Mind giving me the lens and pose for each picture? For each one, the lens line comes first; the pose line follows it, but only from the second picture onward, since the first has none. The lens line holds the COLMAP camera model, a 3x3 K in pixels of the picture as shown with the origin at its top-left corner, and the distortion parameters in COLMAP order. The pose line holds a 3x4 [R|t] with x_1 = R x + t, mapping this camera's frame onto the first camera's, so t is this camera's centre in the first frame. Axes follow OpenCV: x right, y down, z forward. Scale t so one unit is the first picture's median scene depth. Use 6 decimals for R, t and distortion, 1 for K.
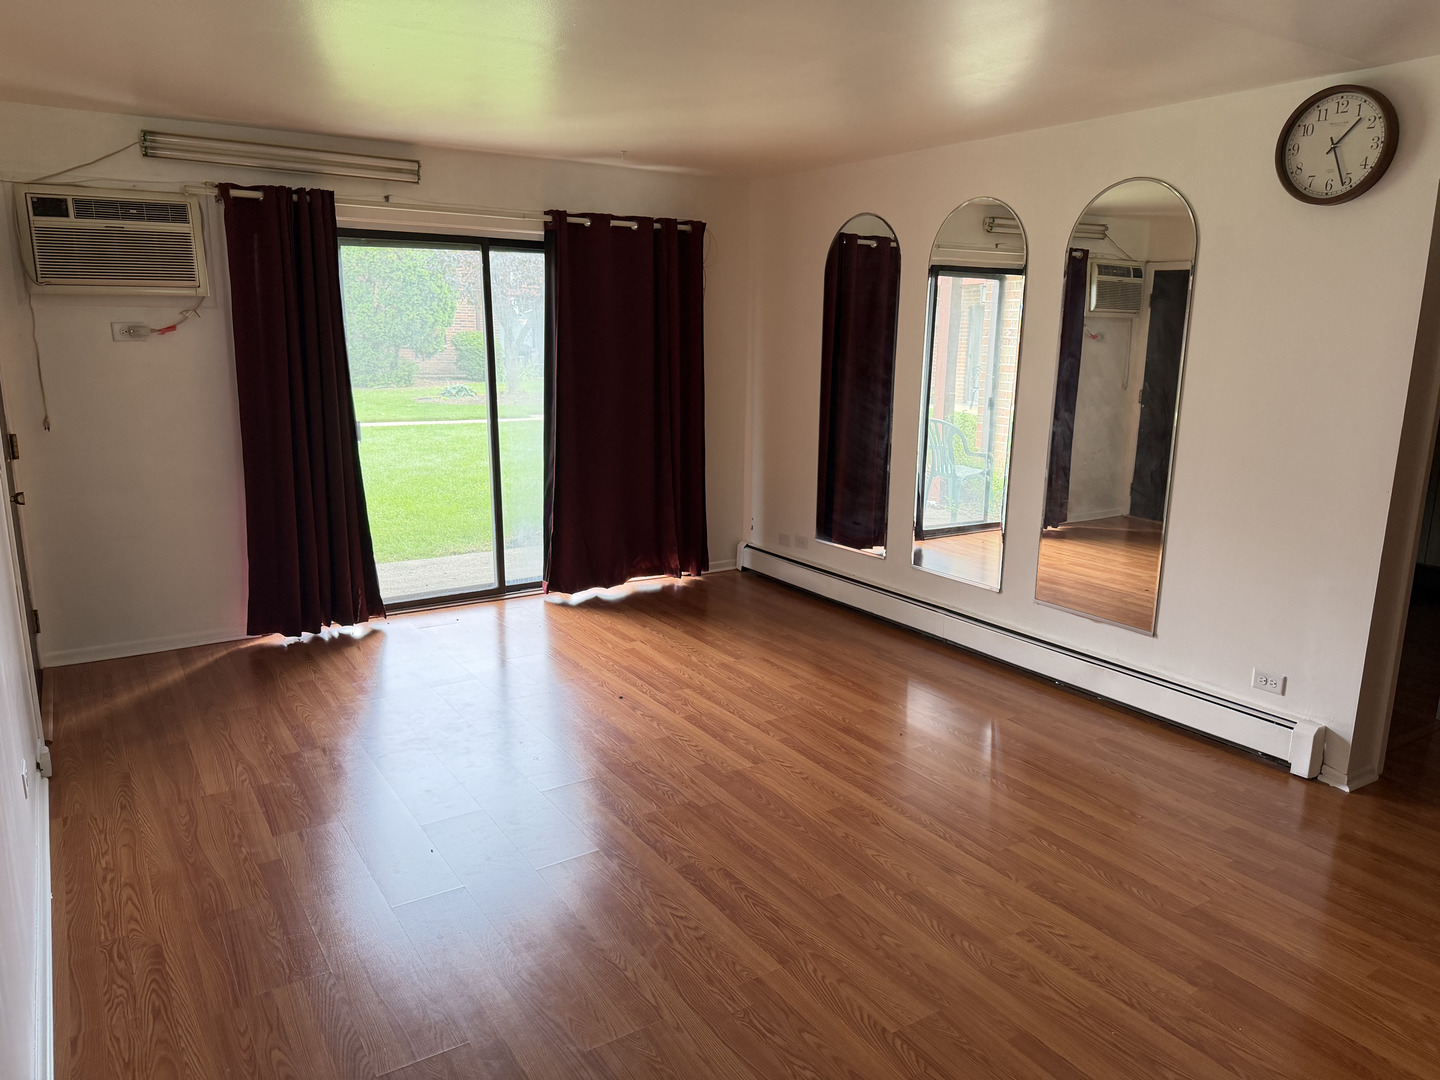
lens RADIAL K [[1002.4, 0, 716.2], [0, 1002.4, 542.6], [0, 0, 1]] dist [0.002034, 0.000371]
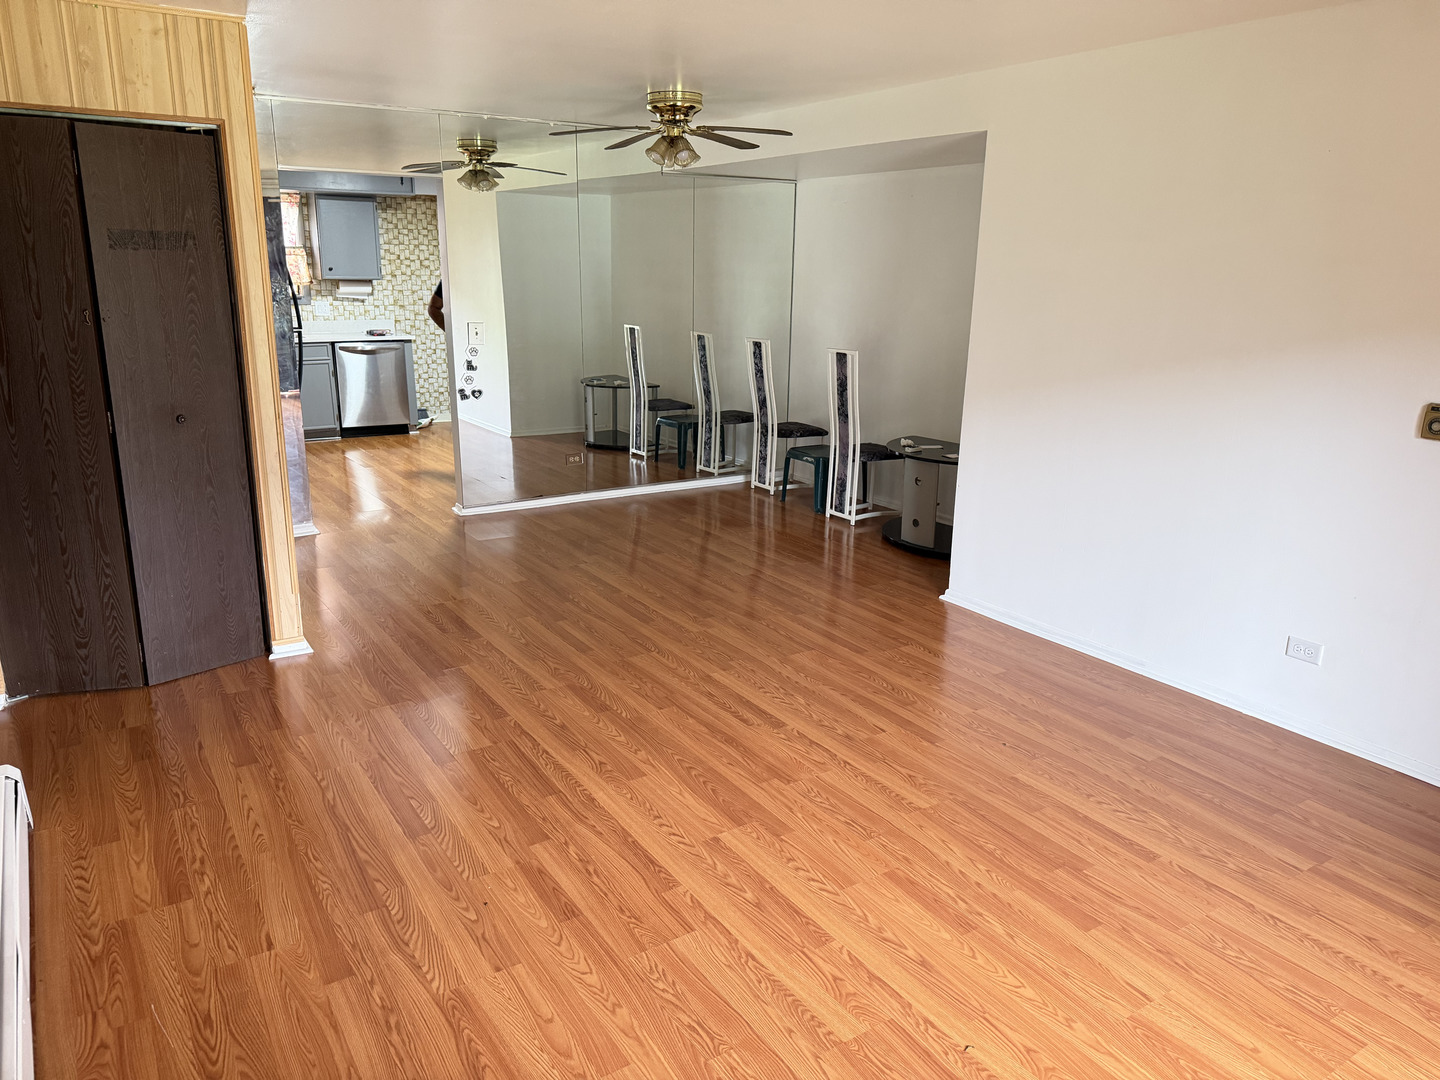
lens RADIAL K [[1002.4, 0, 715.3], [0, 1002.4, 542.3], [0, 0, 1]] dist [0.002034, 0.000371]
pose [[-0.999411, -0.031474, -0.013663, 0.060066], [-0.034258, 0.892906, 0.448938, -0.350854], [-0.001930, 0.449141, -0.893459, 1.663777]]
